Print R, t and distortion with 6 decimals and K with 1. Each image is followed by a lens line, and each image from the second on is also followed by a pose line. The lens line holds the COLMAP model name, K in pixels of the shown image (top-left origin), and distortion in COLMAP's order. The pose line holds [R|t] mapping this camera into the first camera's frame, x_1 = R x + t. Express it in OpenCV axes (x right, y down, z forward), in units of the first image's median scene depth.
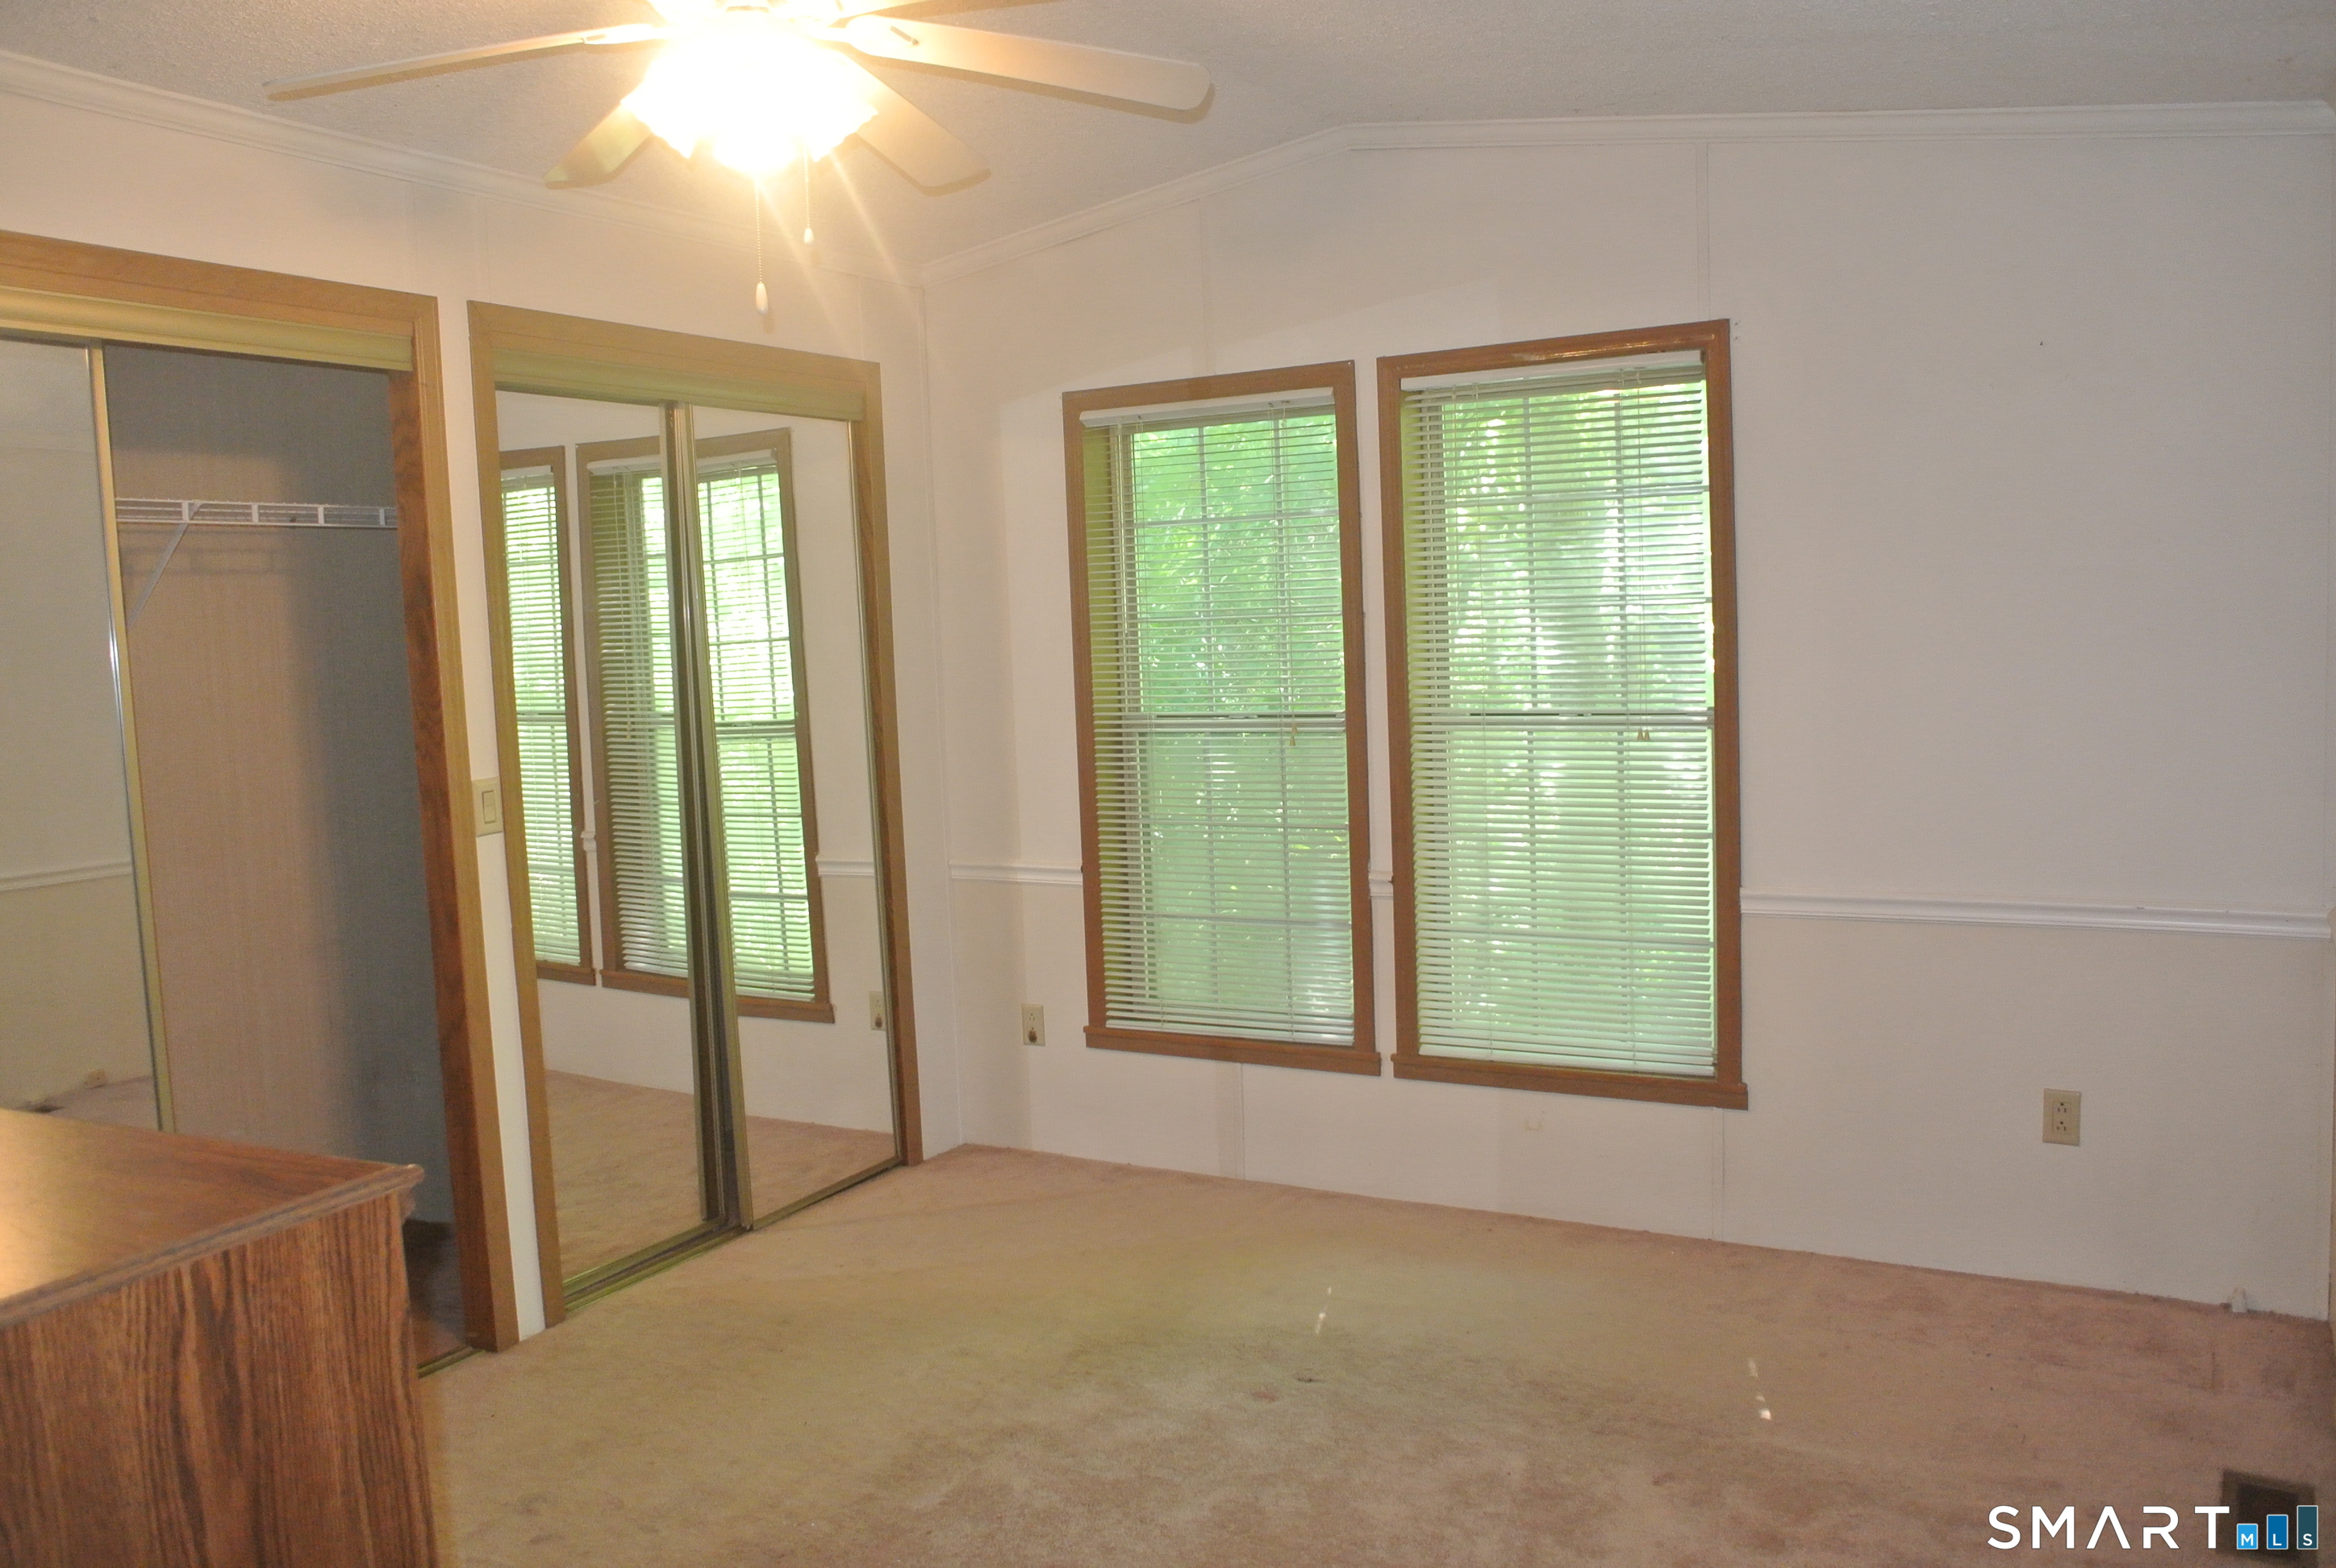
lens RADIAL K [[1842.1, 0, 1165.6], [0, 1842.1, 777.8], [0, 0, 1]] dist [-0.082047, 0.062136]
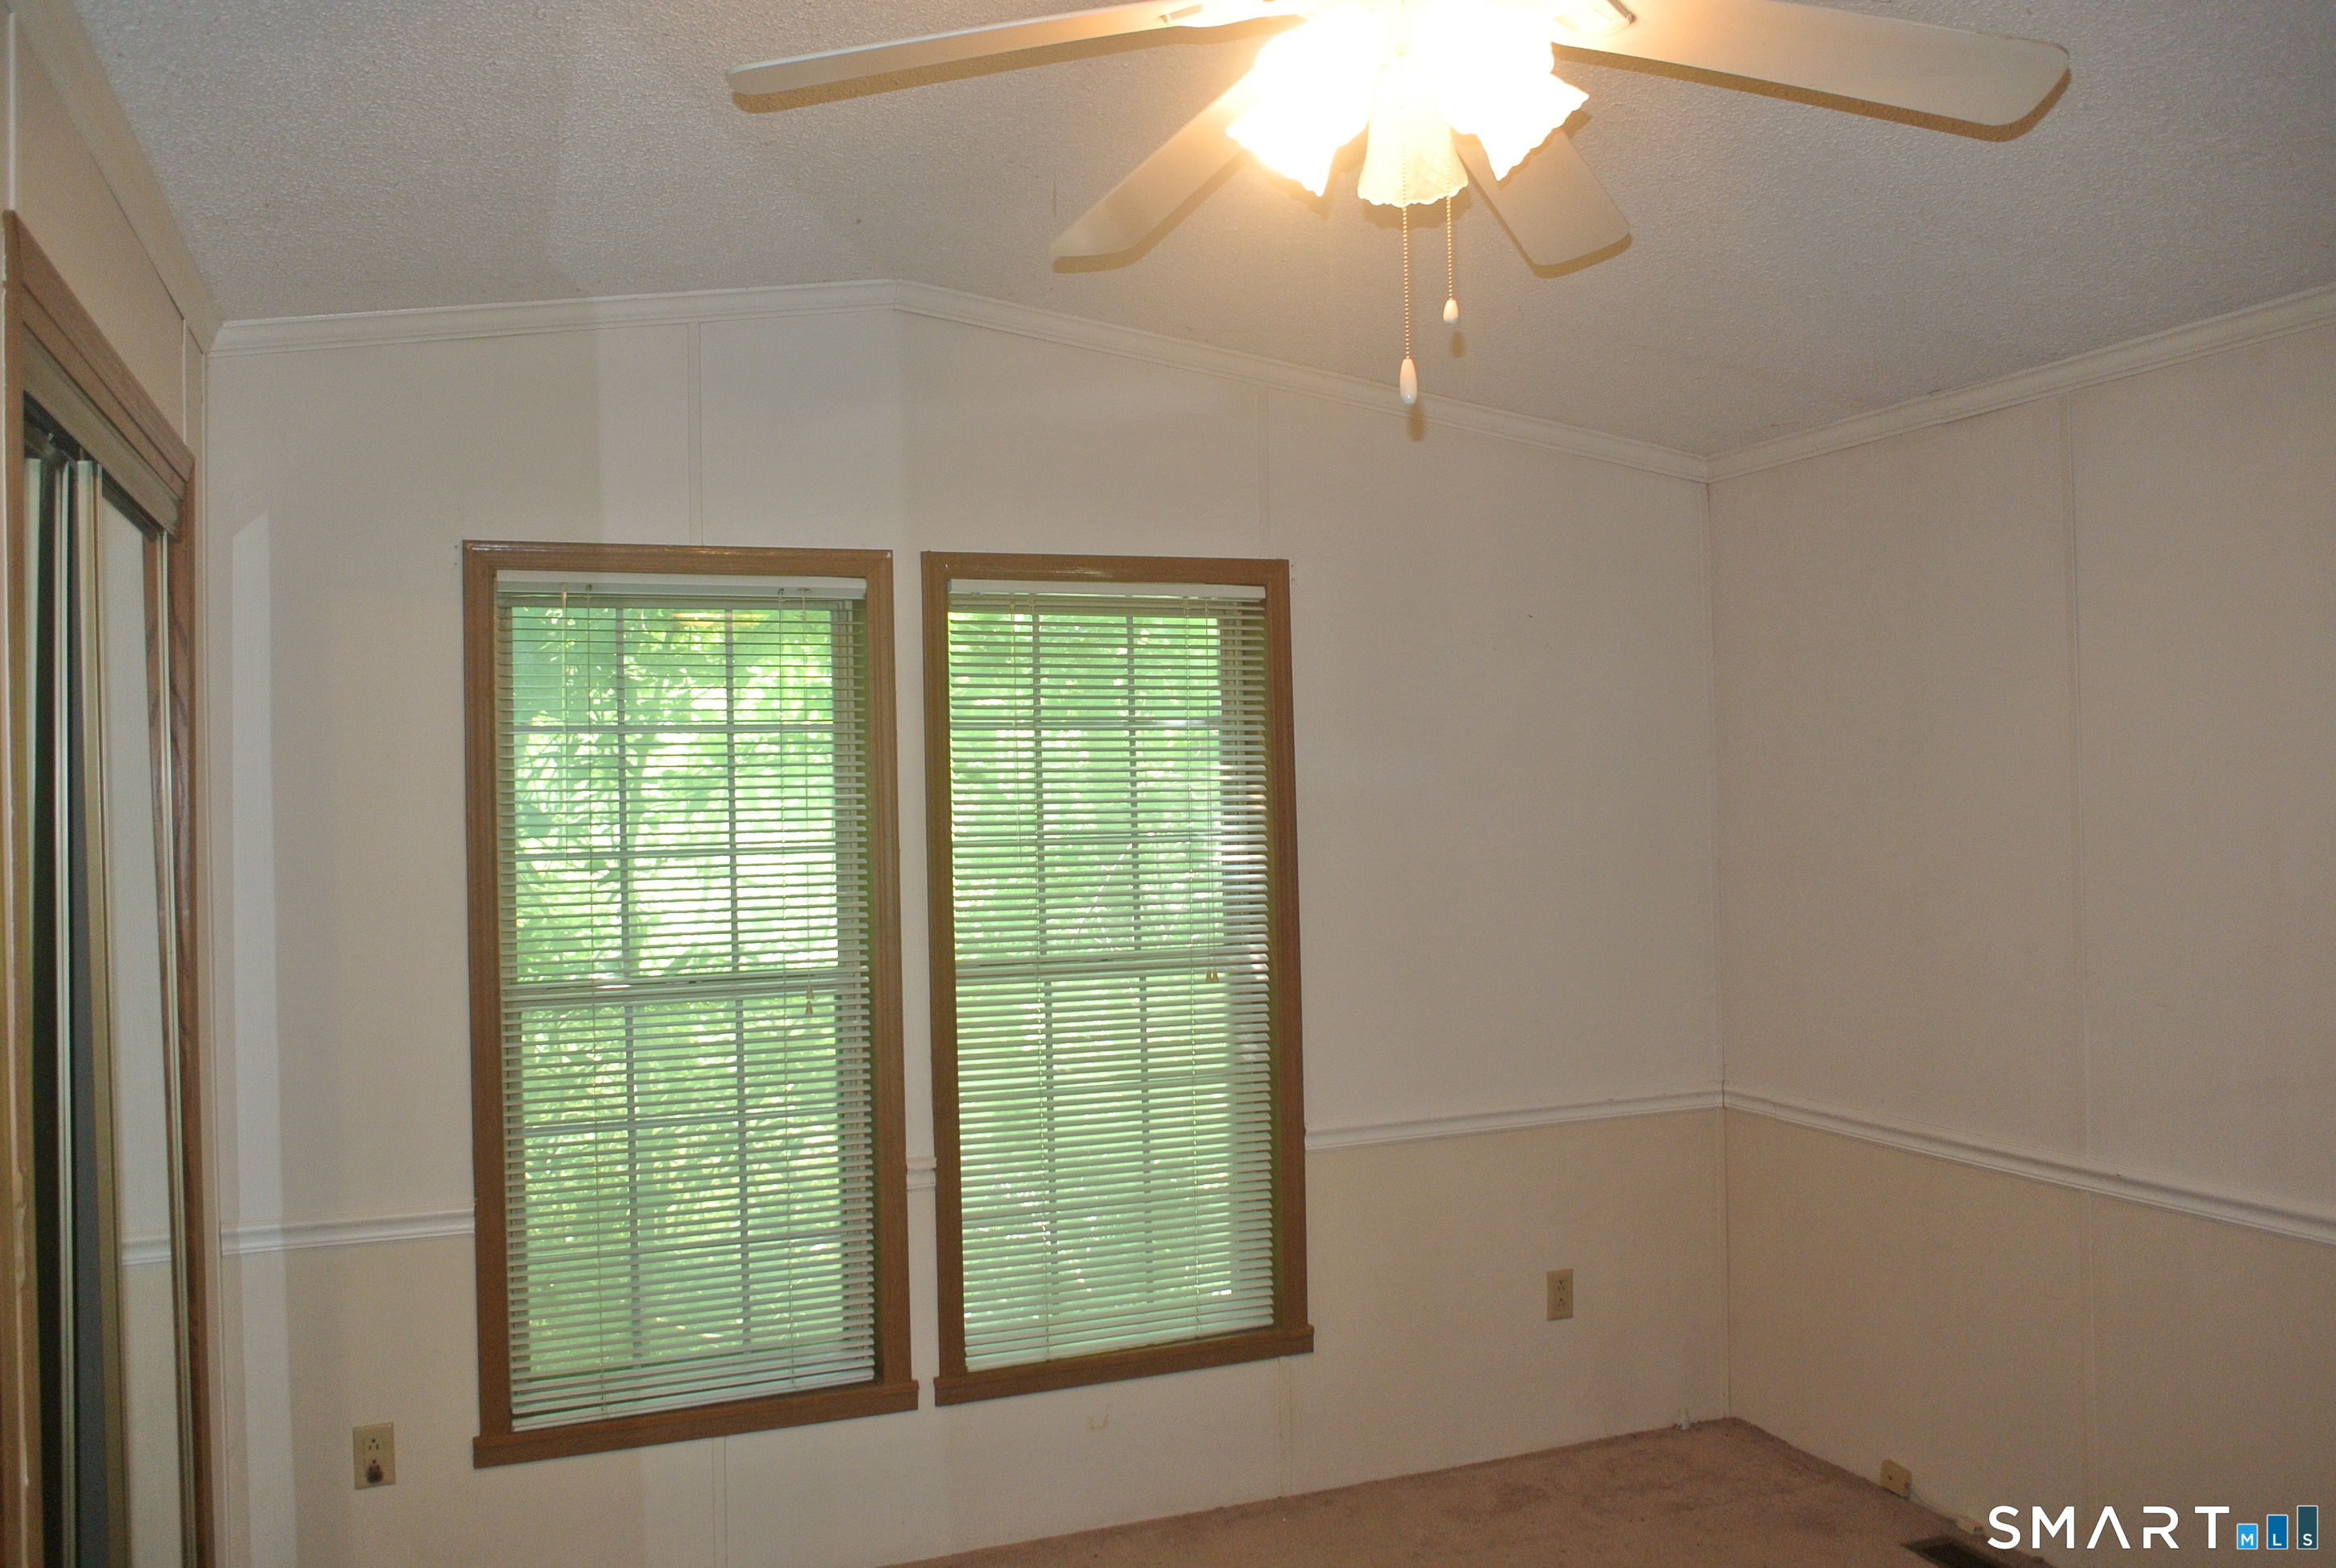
lens RADIAL K [[1842.1, 0, 1165.7], [0, 1842.1, 795.0], [0, 0, 1]] dist [-0.082047, 0.062136]
pose [[0.626875, 0.030148, 0.778536, -0.486969], [0.070984, 0.992885, -0.095604, -0.026343], [-0.775880, 0.115195, 0.620275, 0.397650]]
